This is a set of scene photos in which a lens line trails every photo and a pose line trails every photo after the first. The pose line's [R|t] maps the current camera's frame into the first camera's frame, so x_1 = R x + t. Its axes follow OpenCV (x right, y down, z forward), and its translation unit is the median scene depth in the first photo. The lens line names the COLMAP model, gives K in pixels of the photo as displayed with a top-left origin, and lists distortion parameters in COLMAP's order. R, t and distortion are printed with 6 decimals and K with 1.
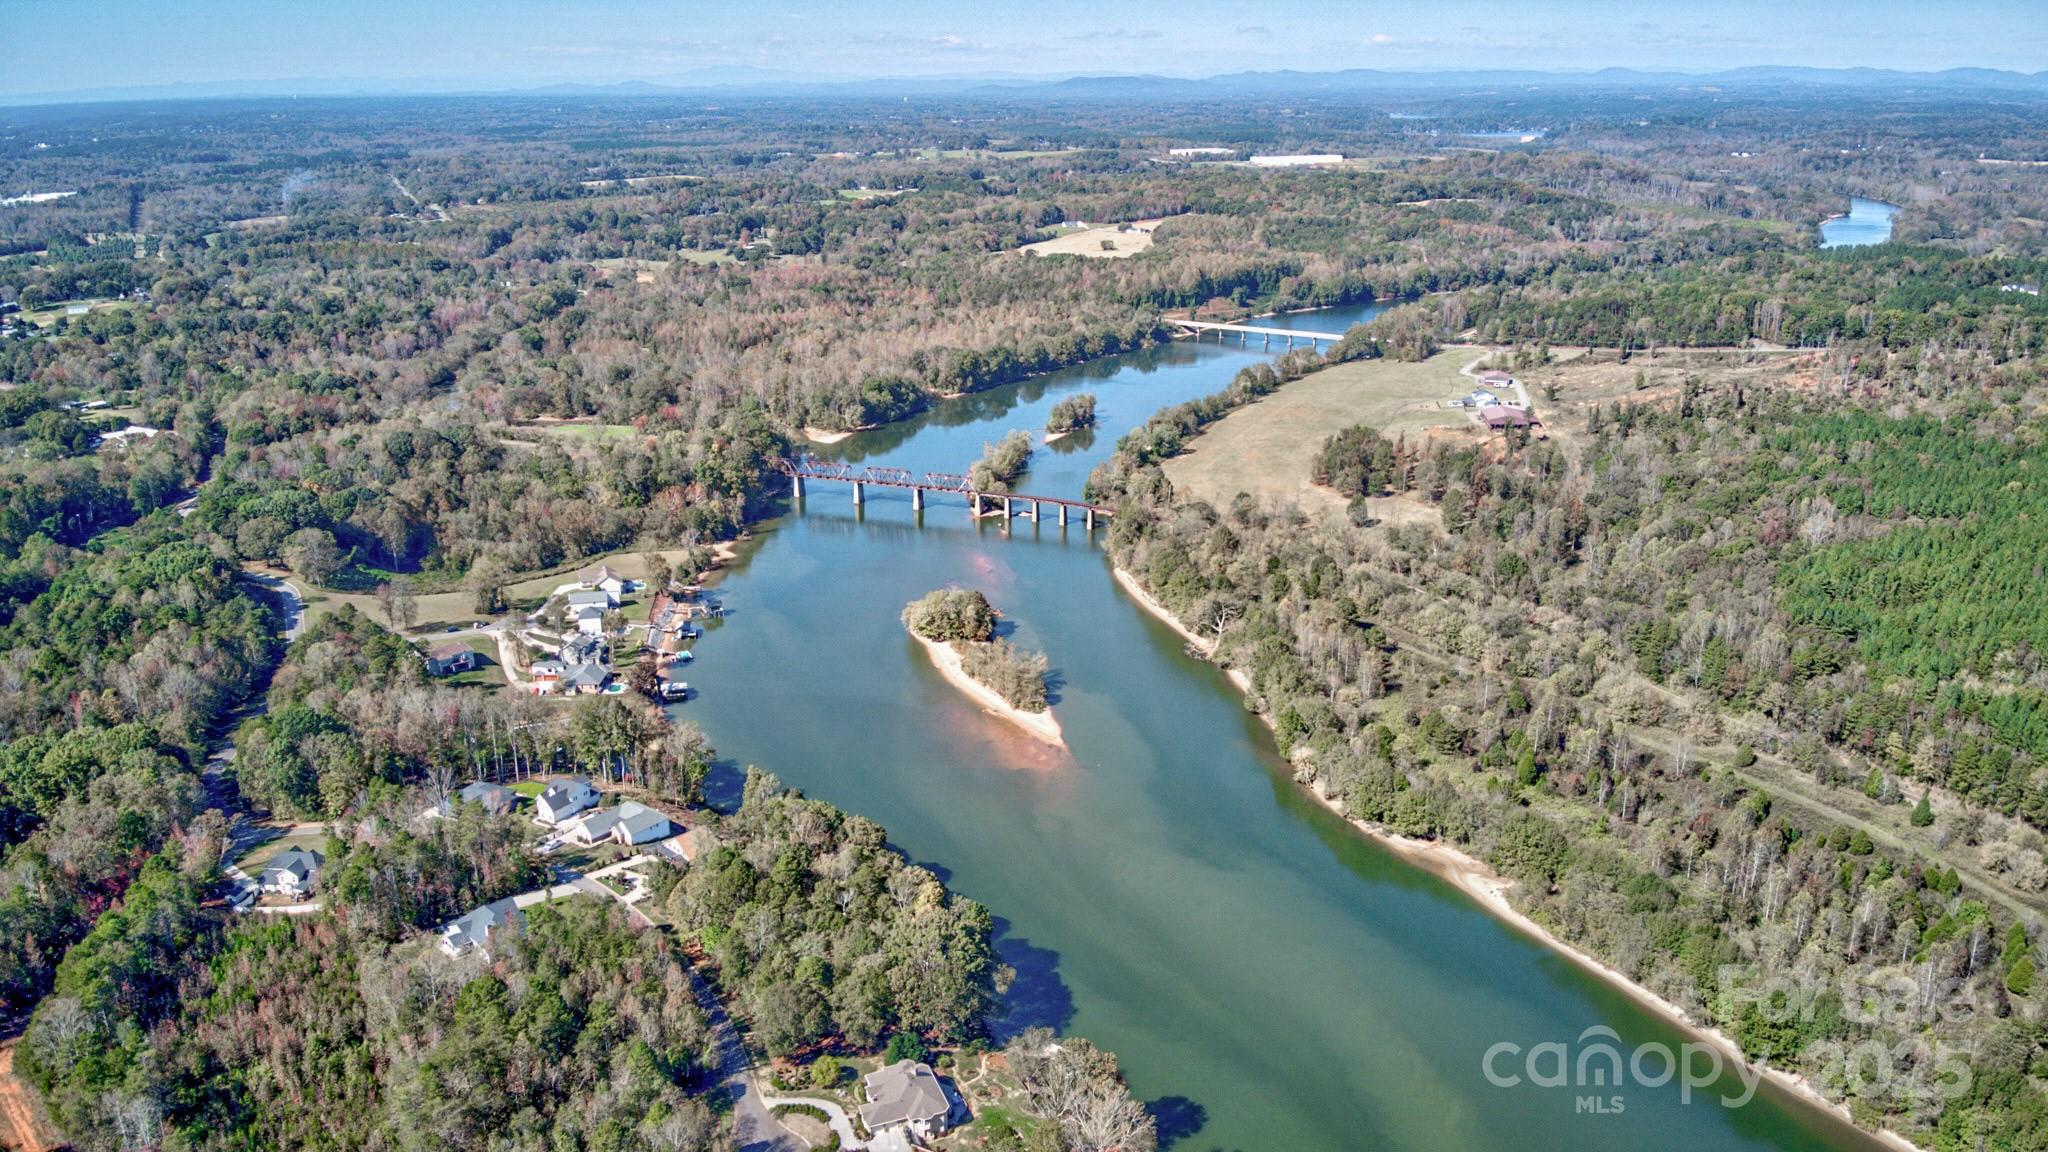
lens RADIAL K [[1483.3, 0, 1024.0], [0, 1483.3, 576.0], [0, 0, 1]] dist [0.143867, -0.289860]
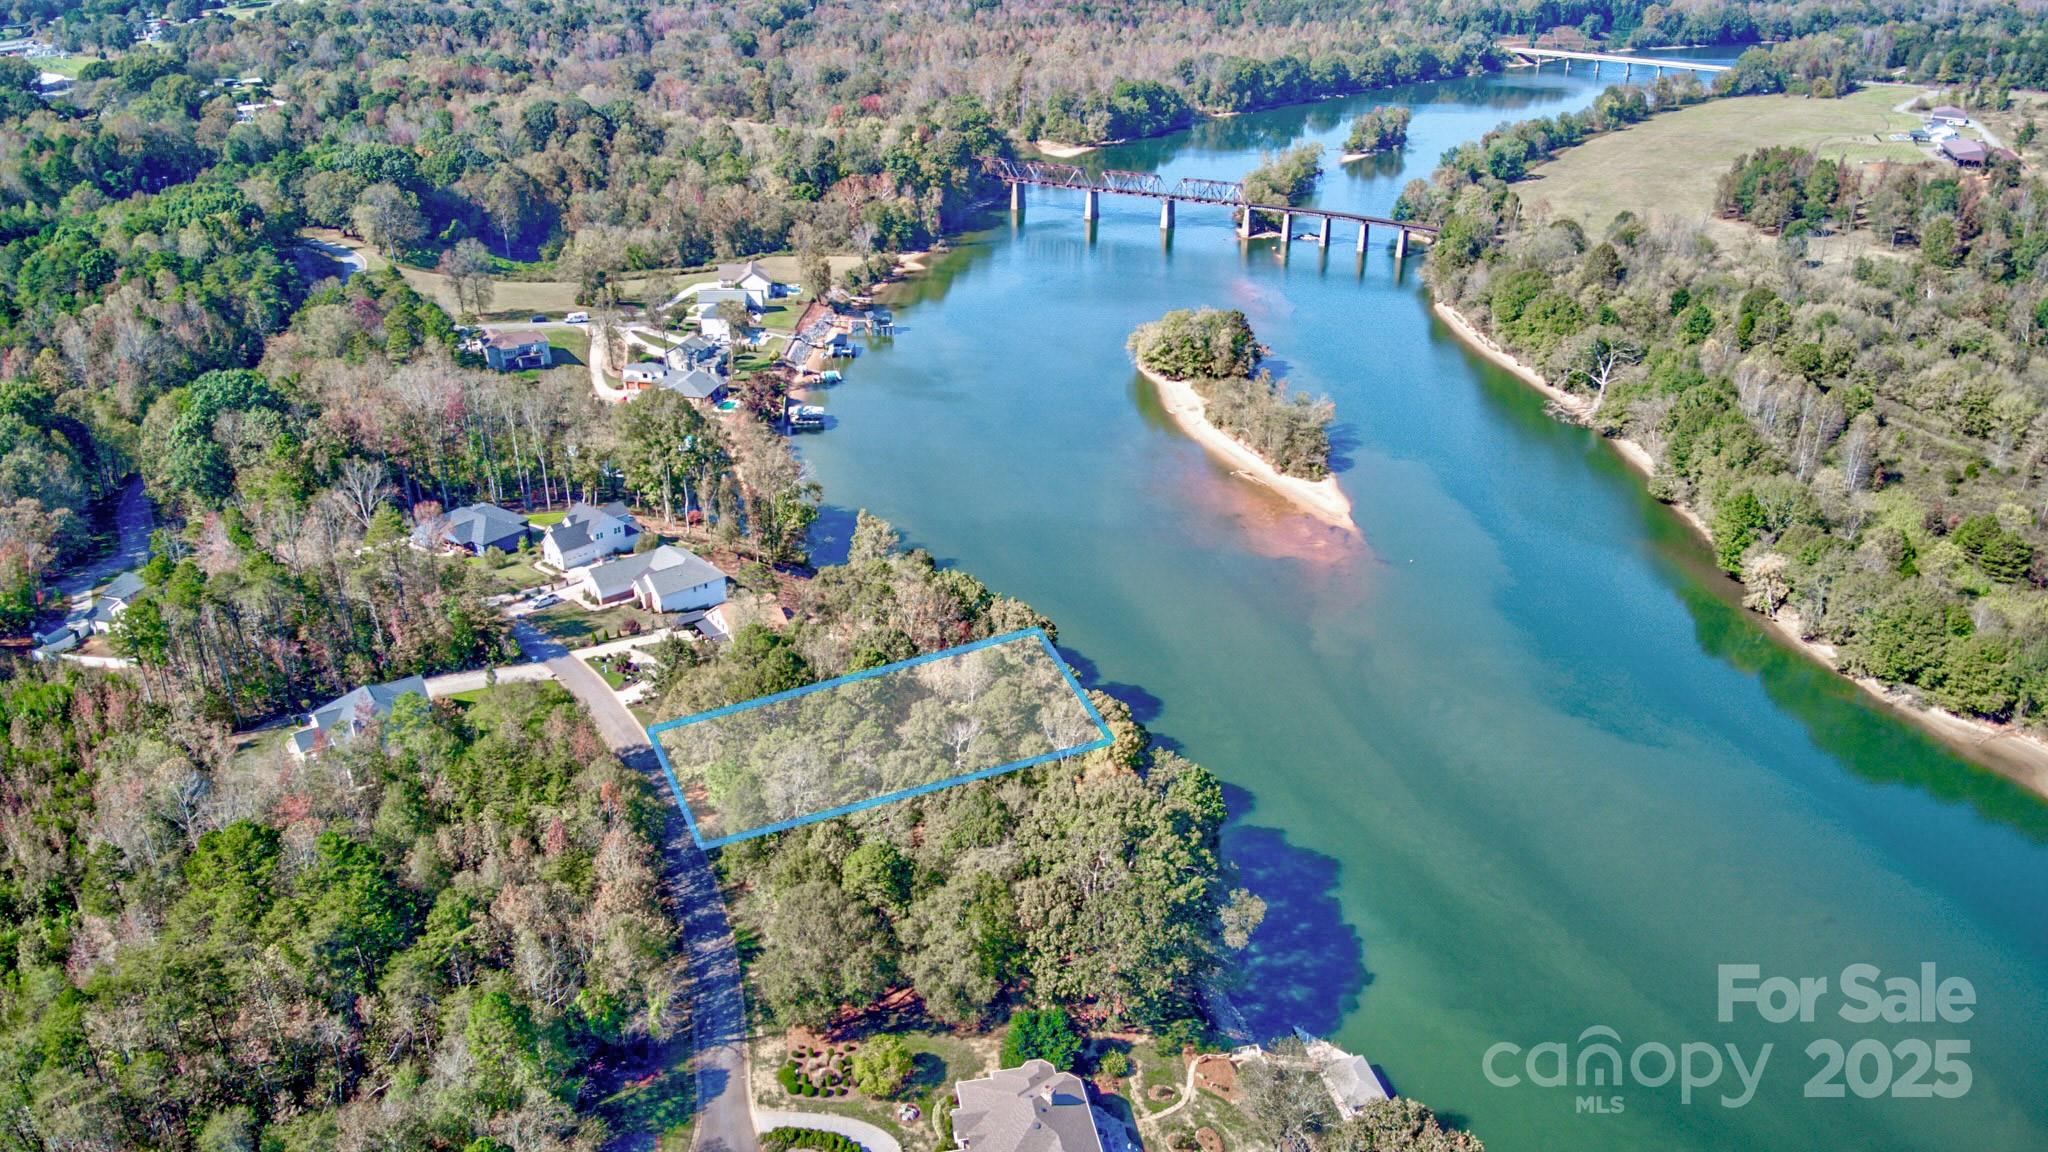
lens RADIAL K [[1483.3, 0, 1024.0], [0, 1483.3, 576.0], [0, 0, 1]] dist [0.143867, -0.289860]
pose [[0.983816, 0.080334, -0.160166, -0.006325], [-0.059819, 0.989834, 0.129035, 0.039986], [0.168904, -0.117366, 0.978620, 0.222918]]
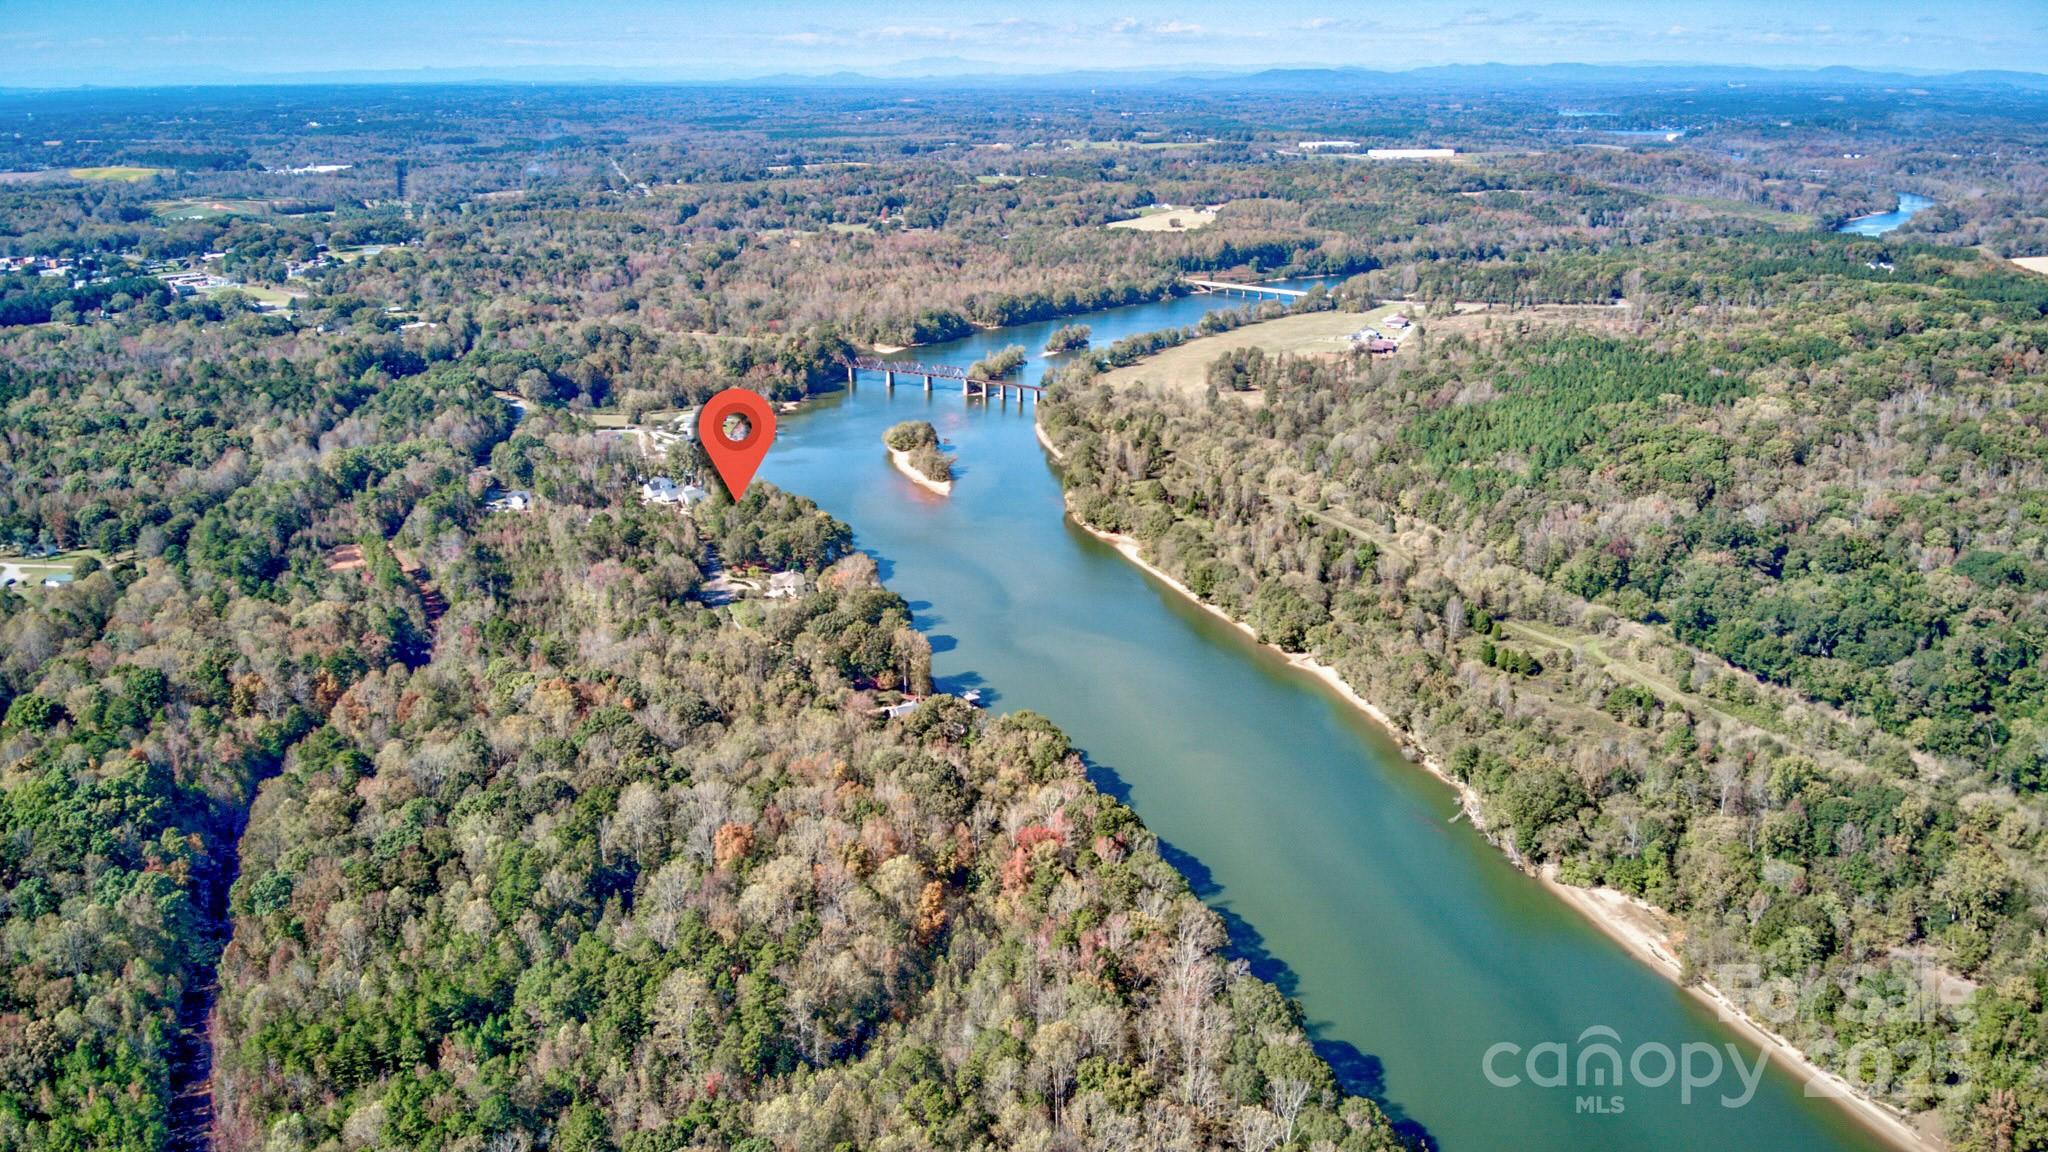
lens RADIAL K [[1460.6, 0, 1024.0], [0, 1460.6, 576.0], [0, 0, 1]] dist [0.204893, -0.528923]
pose [[0.991708, 0.046280, -0.119893, 0.216599], [-0.045220, 0.998910, 0.011549, 0.124283], [0.120296, -0.006032, 0.992720, -0.451470]]
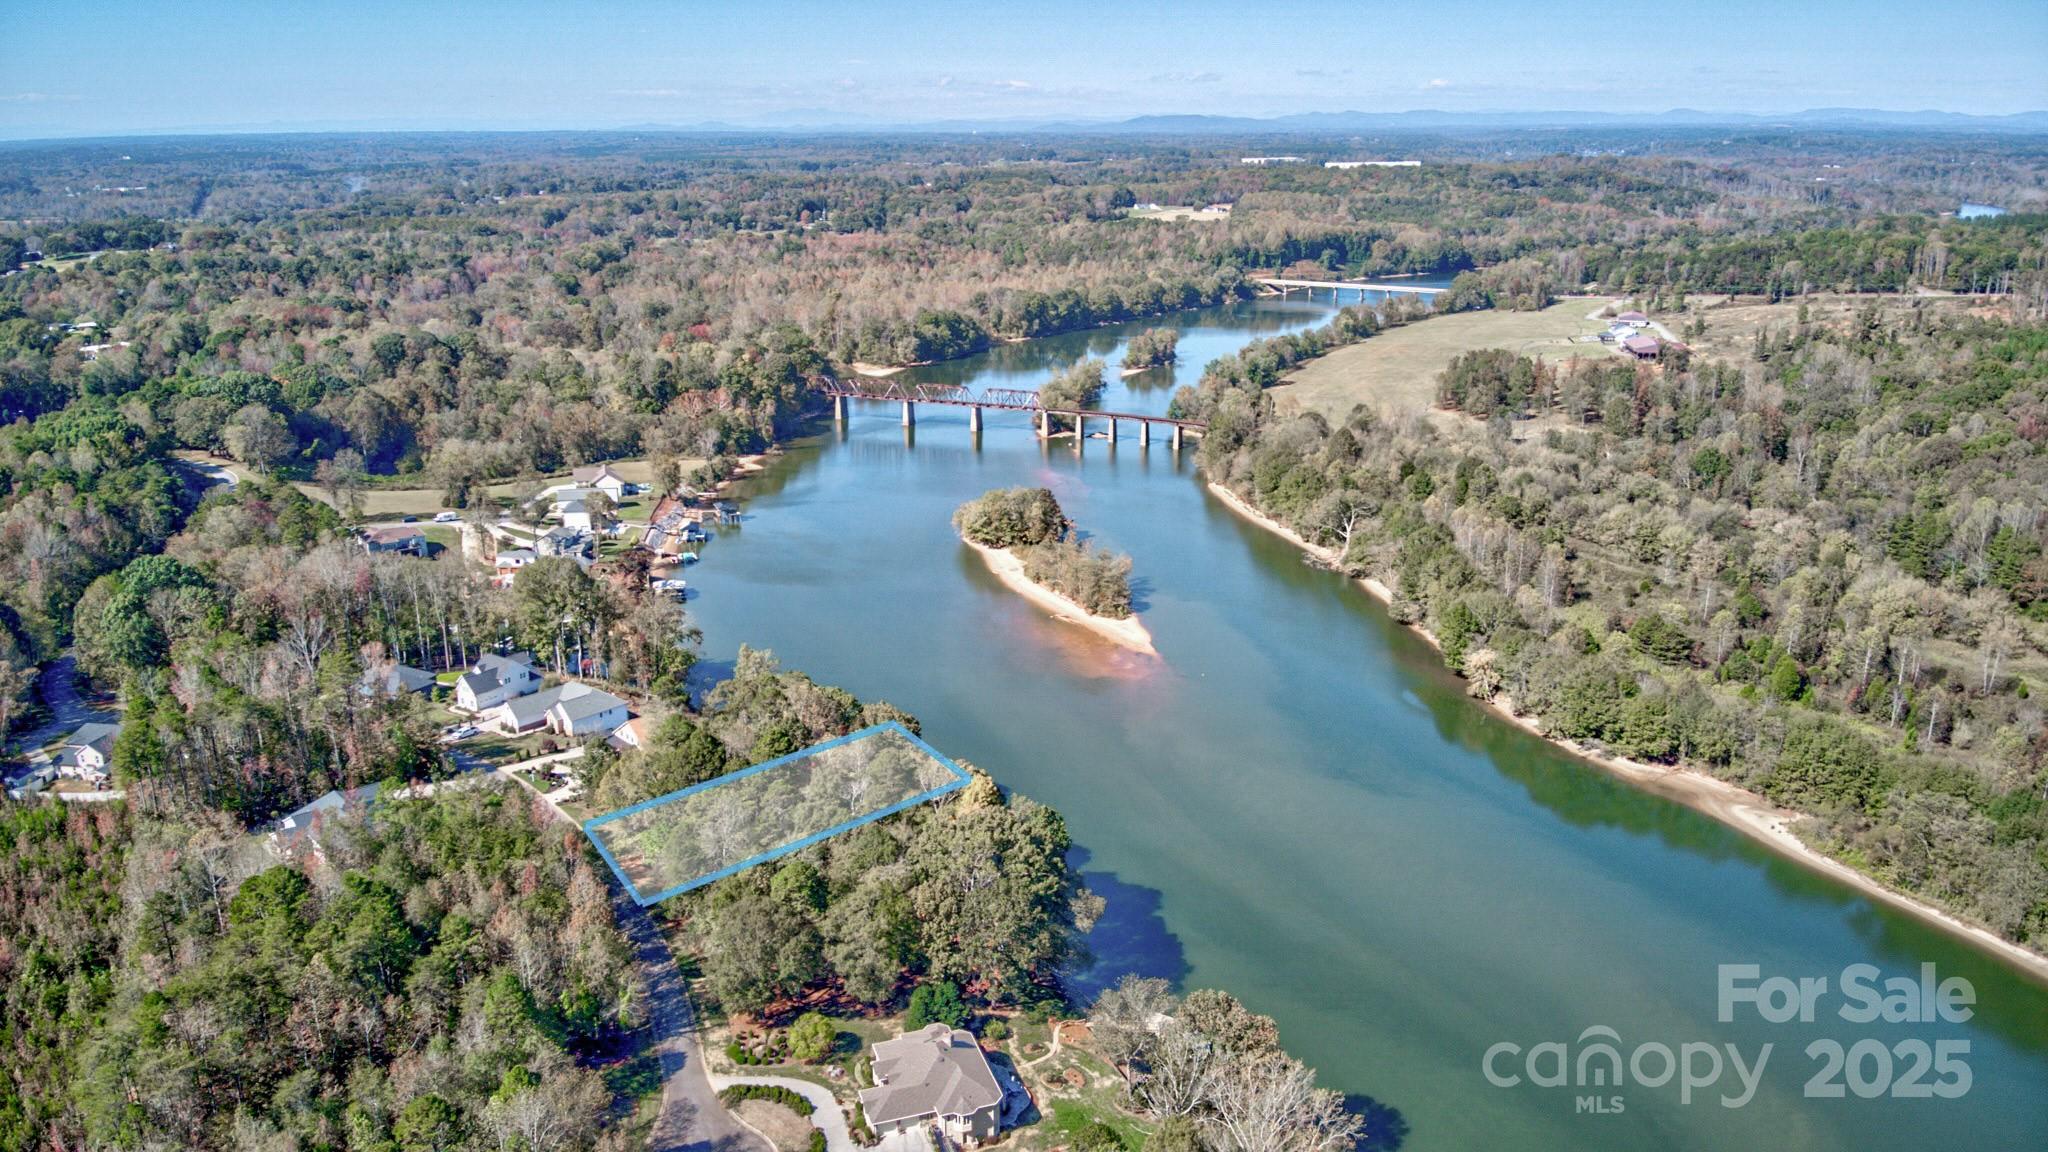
lens RADIAL K [[1465.2, 0, 1024.0], [0, 1465.2, 576.0], [0, 0, 1]] dist [0.139456, -0.271048]
pose [[0.999059, 0.013937, -0.041071, -0.007603], [-0.014828, 0.999660, -0.021457, 0.061650], [0.040758, 0.022046, 0.998926, 0.155855]]
